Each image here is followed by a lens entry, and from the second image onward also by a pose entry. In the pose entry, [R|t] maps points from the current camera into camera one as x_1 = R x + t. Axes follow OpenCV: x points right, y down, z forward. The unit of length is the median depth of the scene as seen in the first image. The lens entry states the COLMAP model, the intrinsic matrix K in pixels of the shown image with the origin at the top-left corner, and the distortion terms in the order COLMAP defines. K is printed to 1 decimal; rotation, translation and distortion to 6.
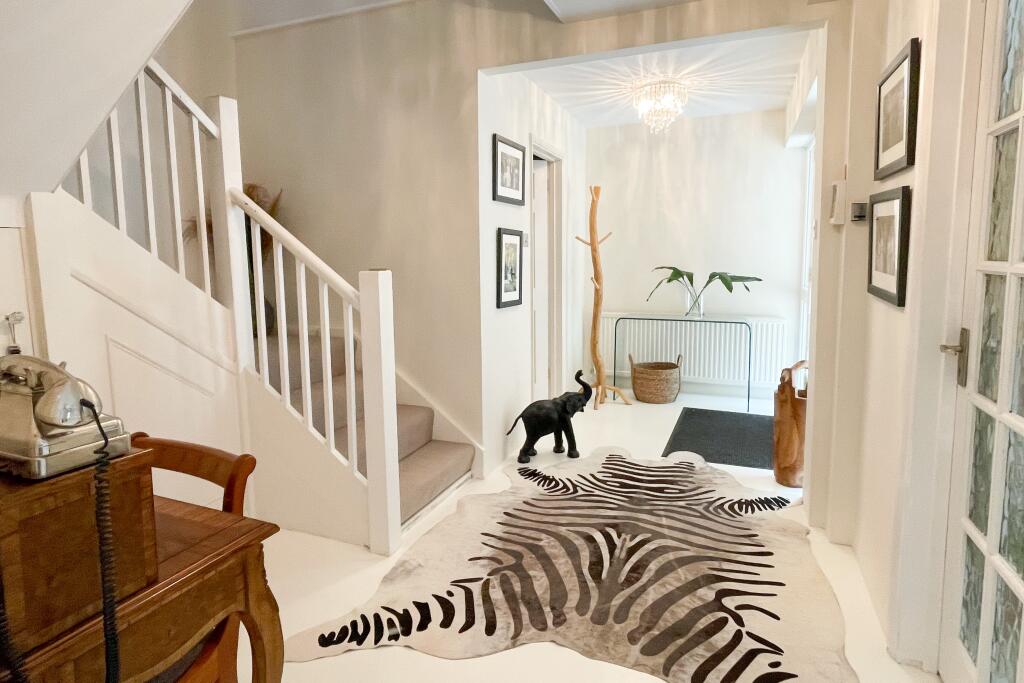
lens RADIAL K [[555.2, 0, 508.8], [0, 555.2, 339.3], [0, 0, 1]] dist [-0.034549, 0.000381]
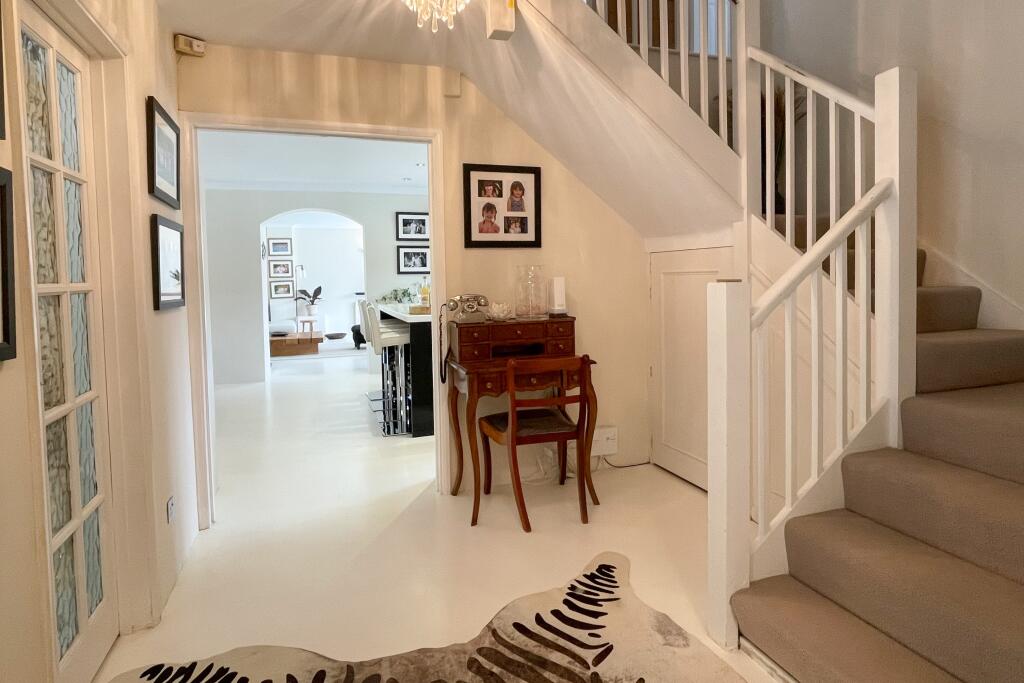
lens RADIAL K [[555.2, 0, 509.2], [0, 555.2, 341.3], [0, 0, 1]] dist [-0.034549, 0.000381]
pose [[-0.743677, 0.104420, -0.660334, 0.601734], [-0.078250, 0.967342, 0.241094, -0.239388], [0.663943, 0.230968, -0.711219, 1.578797]]
